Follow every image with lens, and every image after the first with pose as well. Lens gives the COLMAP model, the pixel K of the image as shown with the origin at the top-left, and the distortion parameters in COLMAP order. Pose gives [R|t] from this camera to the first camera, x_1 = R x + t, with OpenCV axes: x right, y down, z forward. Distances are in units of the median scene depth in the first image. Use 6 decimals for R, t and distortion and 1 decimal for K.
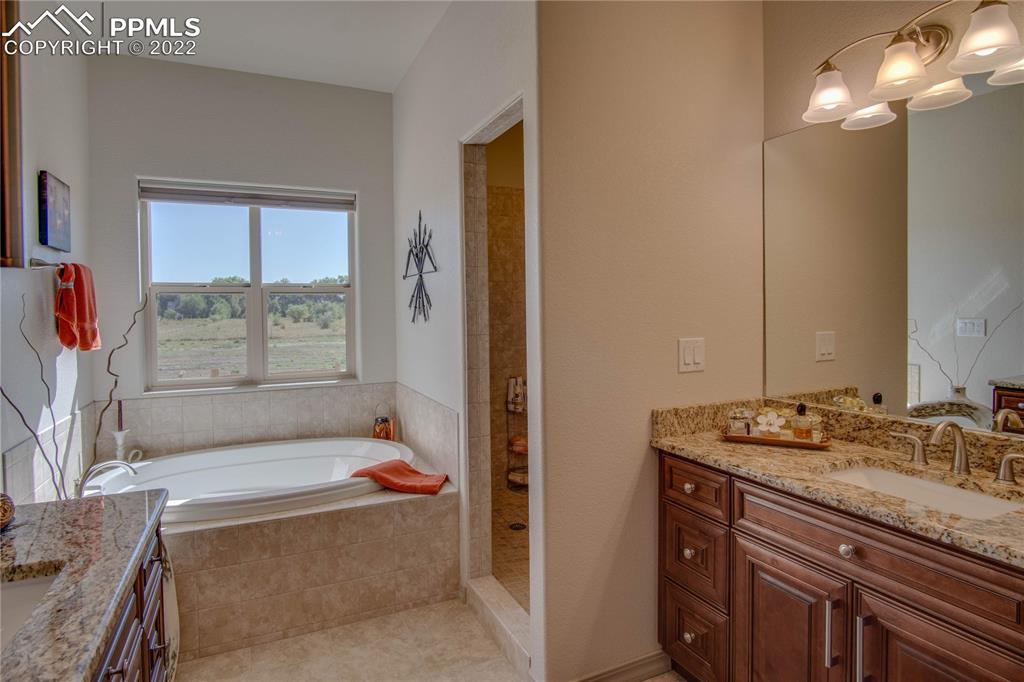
lens RADIAL K [[556.2, 0, 506.1], [0, 556.2, 318.7], [0, 0, 1]] dist [-0.031916, 0.007066]
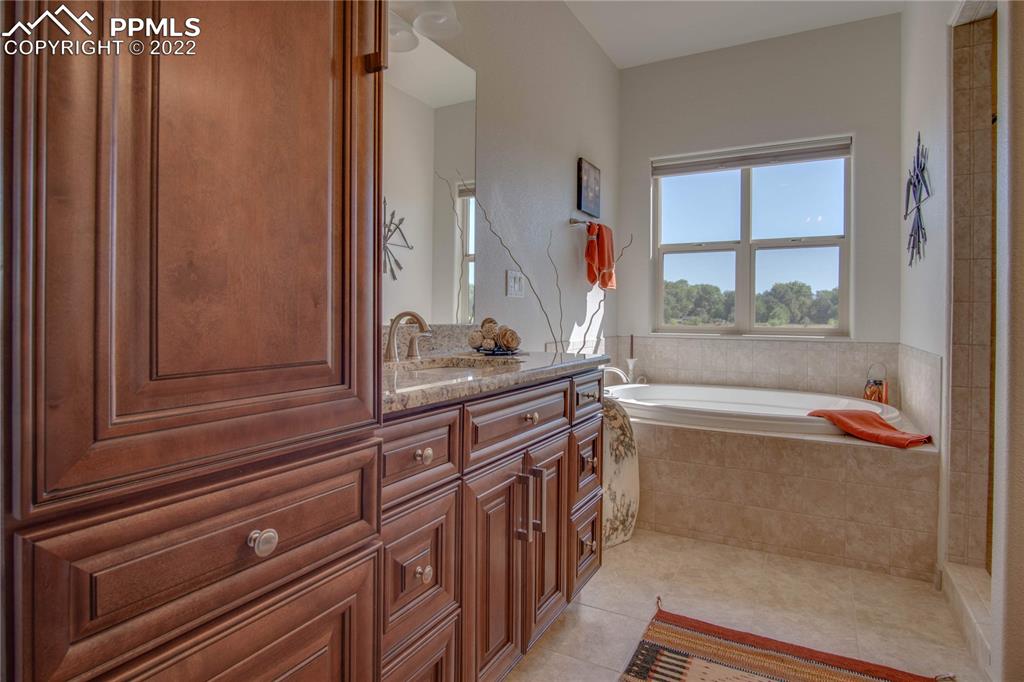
lens RADIAL K [[556.2, 0, 506.1], [0, 556.2, 318.7], [0, 0, 1]] dist [-0.031916, 0.007066]
pose [[0.593844, 0.023781, -0.804229, 0.185373], [-0.029328, 0.999539, 0.007900, 0.129074], [0.804046, 0.018895, 0.594267, -0.001950]]
